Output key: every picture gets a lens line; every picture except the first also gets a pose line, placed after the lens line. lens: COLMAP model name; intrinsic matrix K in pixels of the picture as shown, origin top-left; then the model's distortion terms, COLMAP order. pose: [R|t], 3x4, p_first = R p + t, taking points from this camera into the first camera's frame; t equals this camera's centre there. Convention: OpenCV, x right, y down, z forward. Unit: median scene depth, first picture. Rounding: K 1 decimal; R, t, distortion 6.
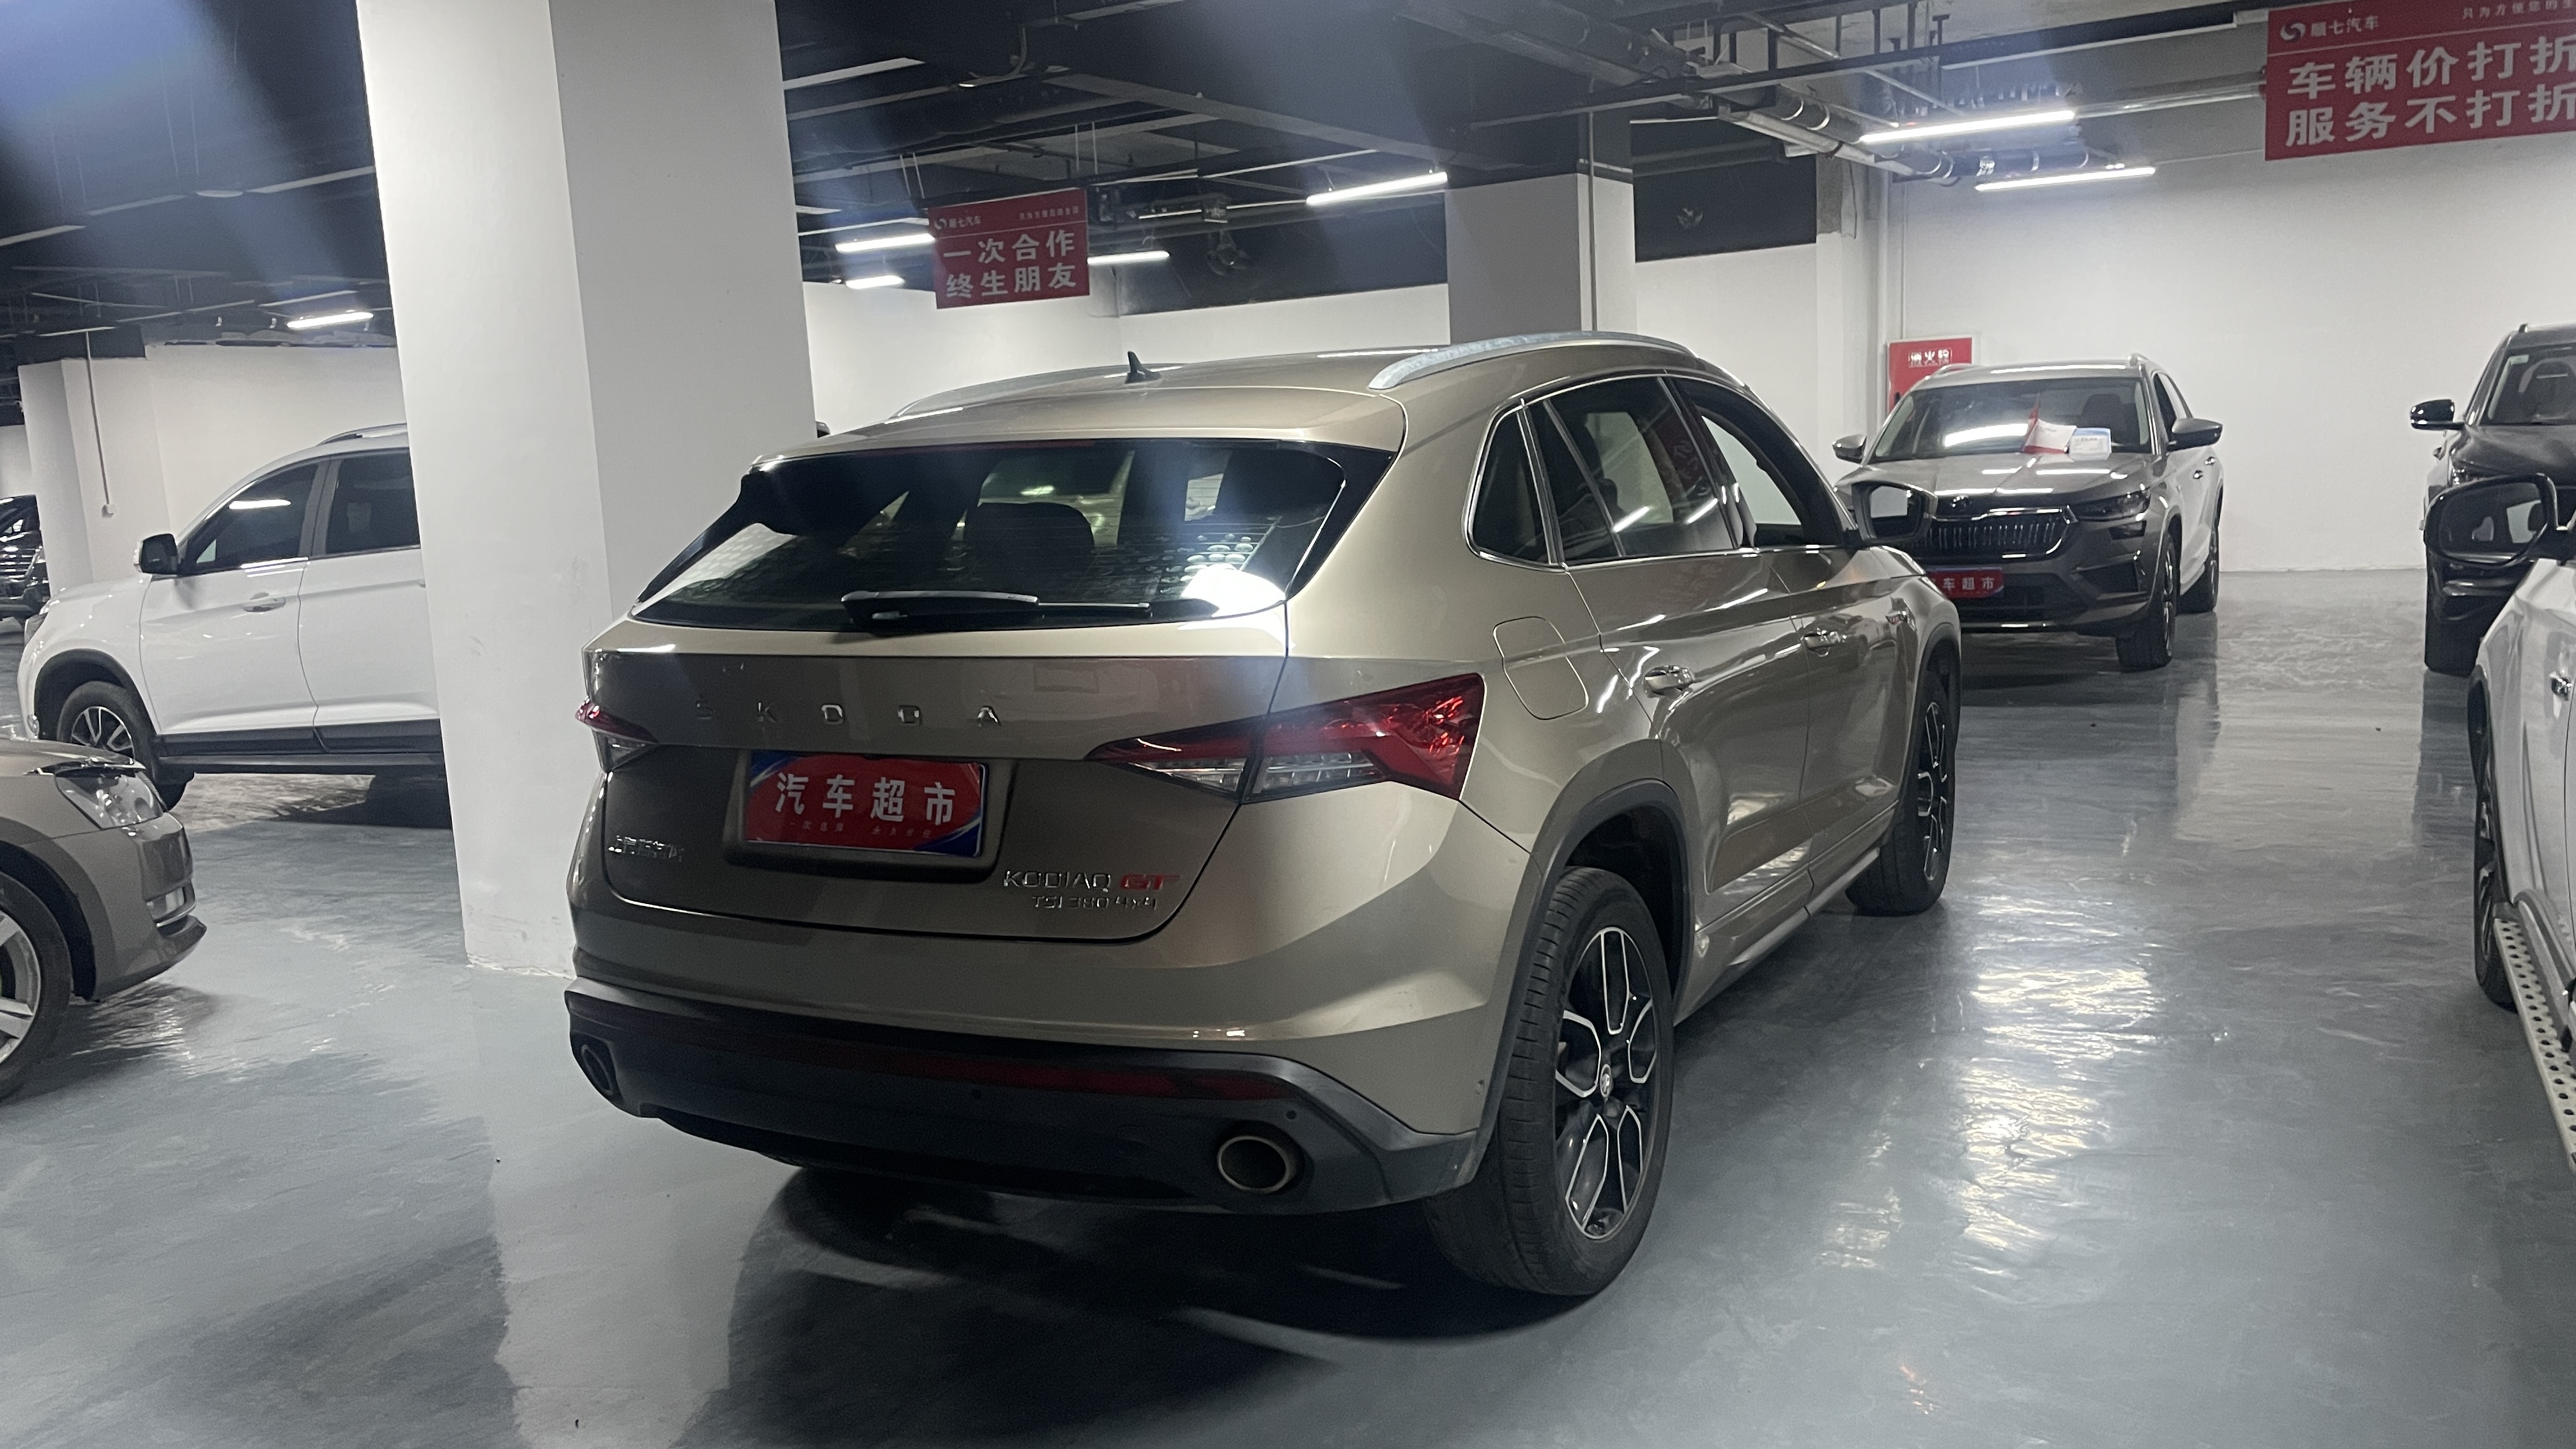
lens RADIAL K [[2007.1, 0, 1290.4], [0, 2007.1, 738.5], [0, 0, 1]] dist [0.022287, -0.029692]
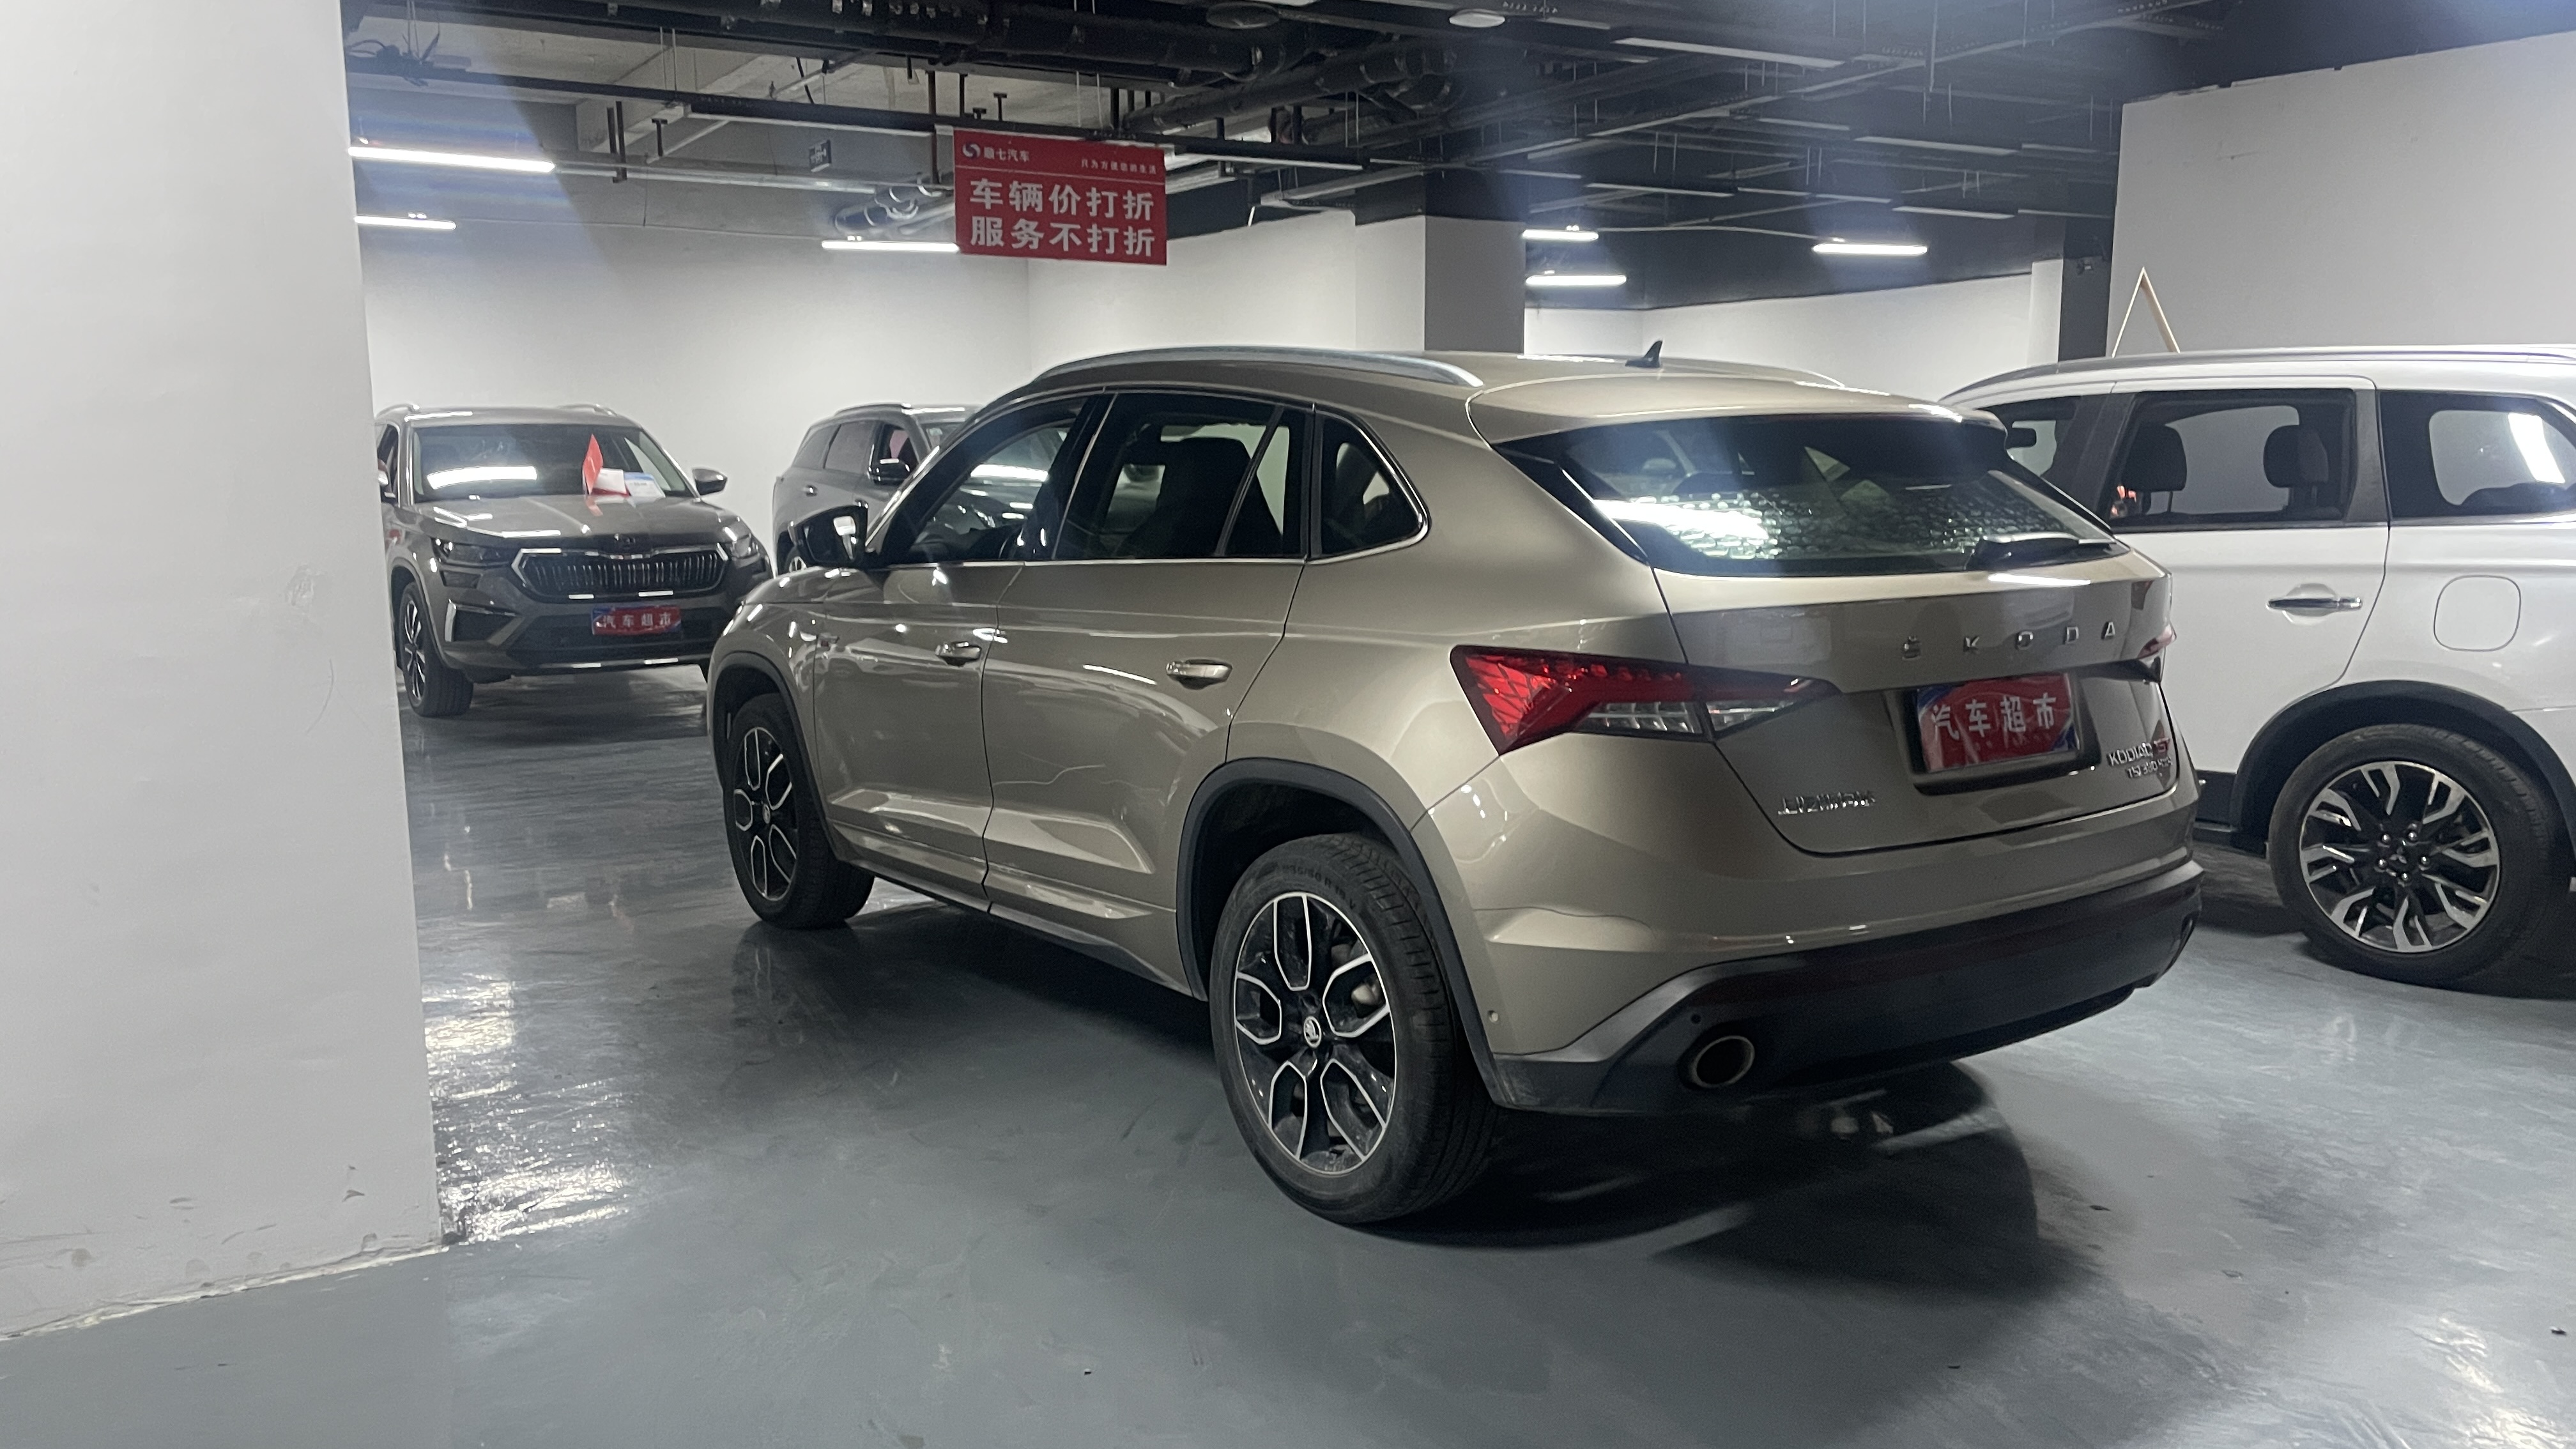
lens RADIAL K [[2007.1, 0, 1294.0], [0, 2007.1, 721.9], [0, 0, 1]] dist [0.022287, -0.029692]
pose [[0.453900, -0.070414, 0.888266, -0.530022], [0.111991, 0.993476, 0.021528, -0.013688], [-0.883987, 0.089706, 0.458825, 0.312642]]
